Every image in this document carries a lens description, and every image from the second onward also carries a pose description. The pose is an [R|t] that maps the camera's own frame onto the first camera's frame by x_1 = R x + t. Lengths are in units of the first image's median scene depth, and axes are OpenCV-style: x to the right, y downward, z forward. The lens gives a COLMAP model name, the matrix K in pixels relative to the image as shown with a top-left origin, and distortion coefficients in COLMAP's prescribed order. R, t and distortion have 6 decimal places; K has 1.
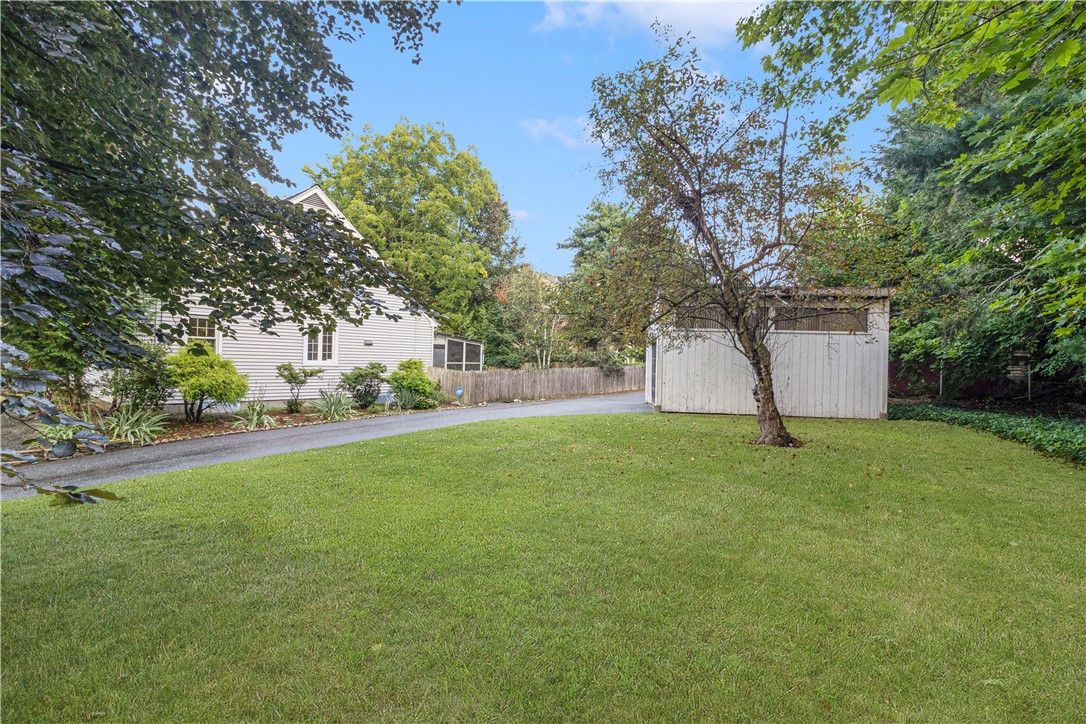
lens RADIAL K [[512.4, 0, 542.9], [0, 512.4, 362.0], [0, 0, 1]] dist [0.000253, 0.001576]
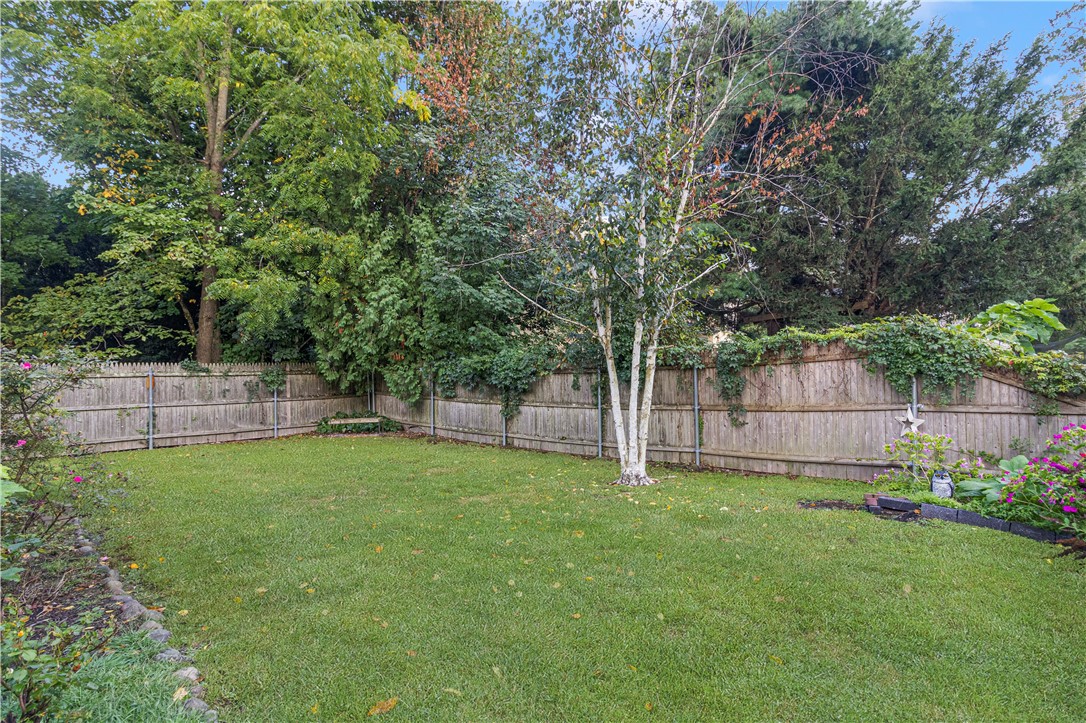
lens RADIAL K [[512.4, 0, 543.3], [0, 512.4, 363.1], [0, 0, 1]] dist [0.000253, 0.001576]
pose [[0.999407, -0.024513, -0.024162, -0.031291], [0.024073, 0.999542, -0.018337, -0.000707], [0.024600, 0.017745, 0.999540, 0.677071]]
